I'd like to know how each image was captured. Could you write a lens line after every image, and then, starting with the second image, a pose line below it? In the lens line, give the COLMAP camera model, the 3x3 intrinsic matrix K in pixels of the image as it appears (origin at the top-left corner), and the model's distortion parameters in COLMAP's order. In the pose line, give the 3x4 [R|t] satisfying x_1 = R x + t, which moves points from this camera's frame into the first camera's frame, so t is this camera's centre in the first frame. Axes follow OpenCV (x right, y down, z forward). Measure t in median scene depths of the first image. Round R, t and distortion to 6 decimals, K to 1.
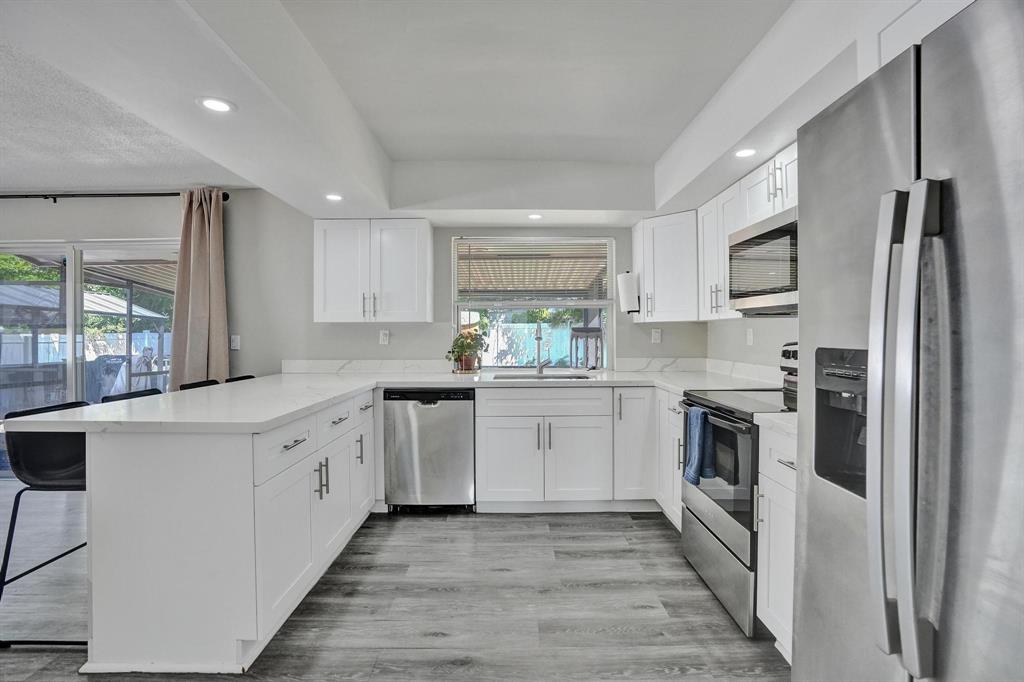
lens RADIAL K [[470.1, 0, 512.0], [0, 470.1, 340.2], [0, 0, 1]] dist [-0.016931, 0.003772]
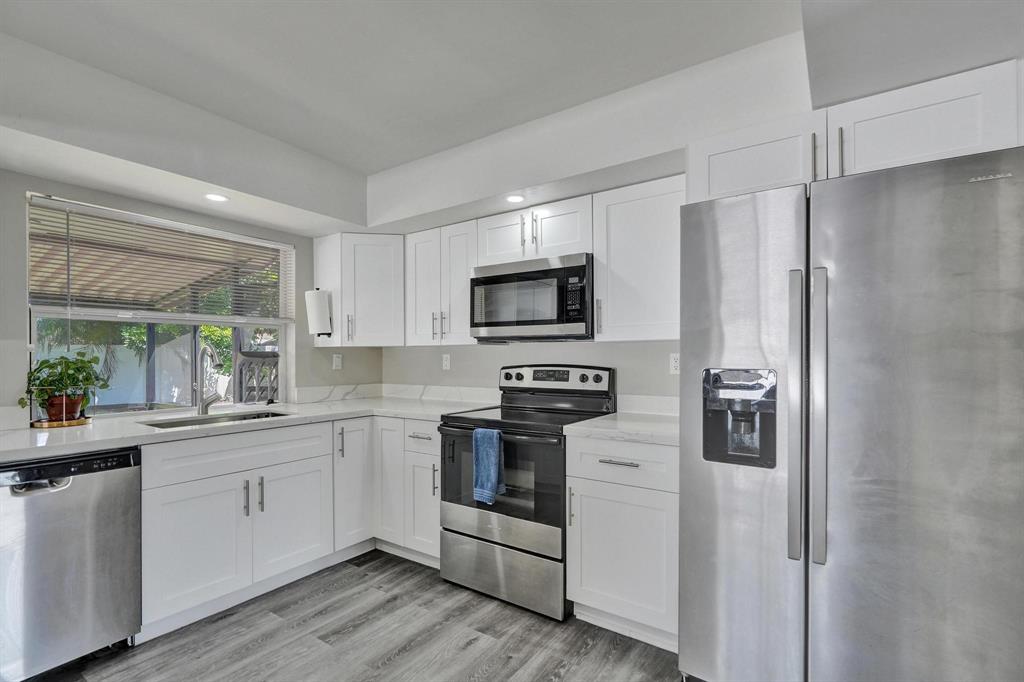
lens RADIAL K [[470.1, 0, 498.4], [0, 470.1, 357.4], [0, 0, 1]] dist [-0.016931, 0.003772]
pose [[0.593364, 0.001799, 0.804932, -0.335716], [0.013167, 0.999842, -0.011941, -0.002693], [-0.804826, 0.017684, 0.593247, 0.274052]]
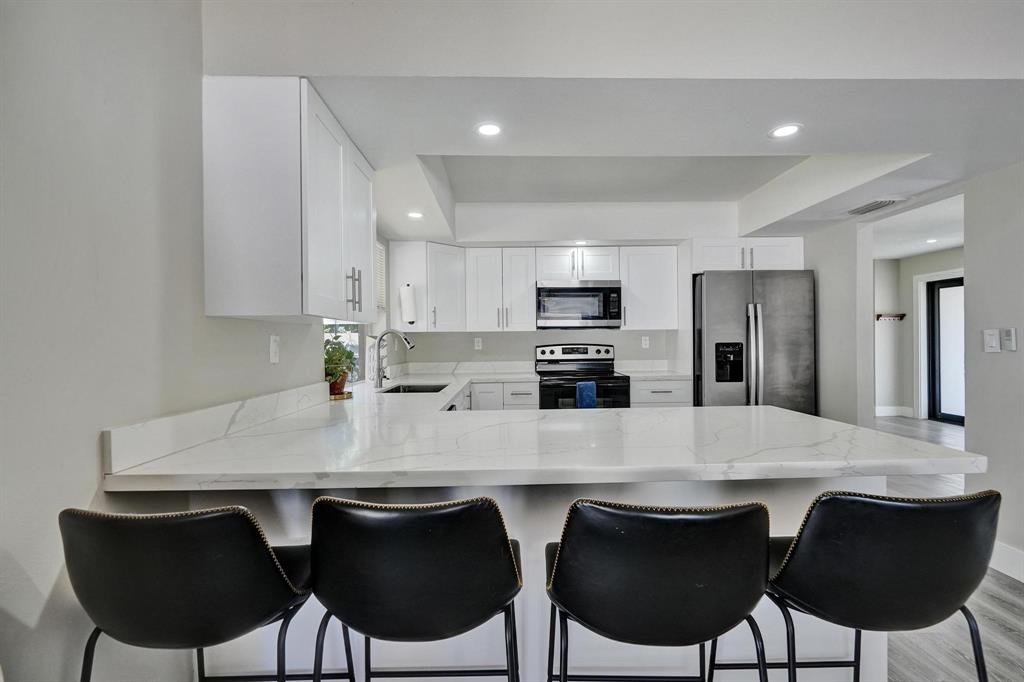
lens RADIAL K [[470.1, 0, 512.5], [0, 470.1, 347.3], [0, 0, 1]] dist [-0.016931, 0.003772]
pose [[0.006029, -0.011911, 0.999911, -1.060568], [0.025847, 0.999597, 0.011752, -0.010779], [-0.999648, 0.025774, 0.006334, 0.975036]]
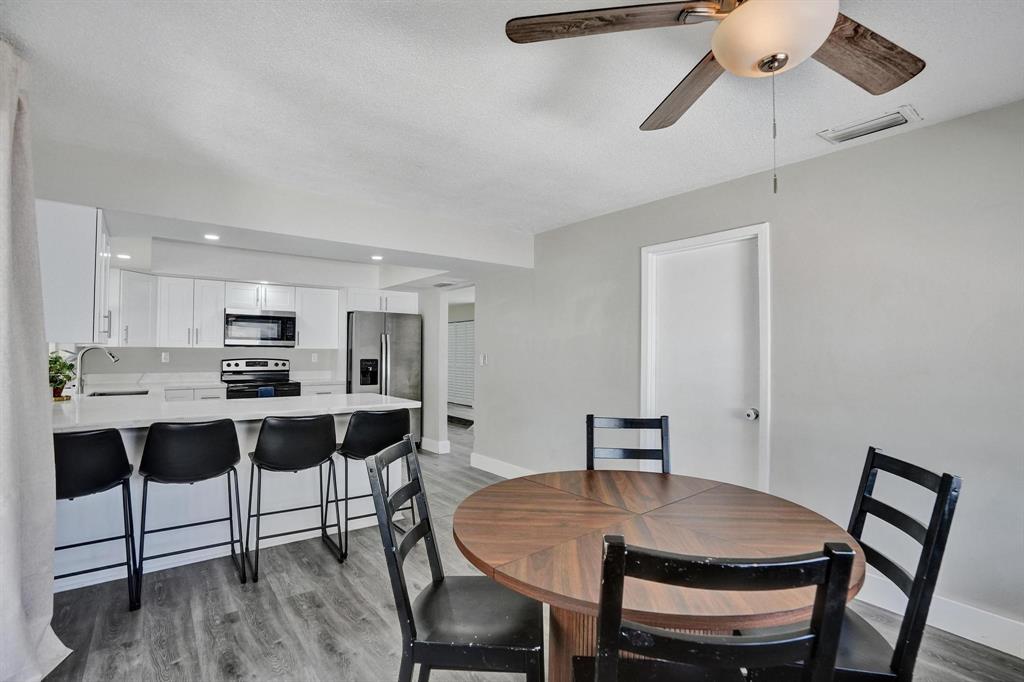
lens RADIAL K [[488.9, 0, 507.3], [0, 488.9, 347.2], [0, 0, 1]] dist [-0.027492, -0.000889]
pose [[-0.577200, 0.006888, 0.816574, -1.790326], [0.005015, 0.999975, -0.004890, -0.030776], [-0.816588, 0.001272, -0.577220, 1.098404]]
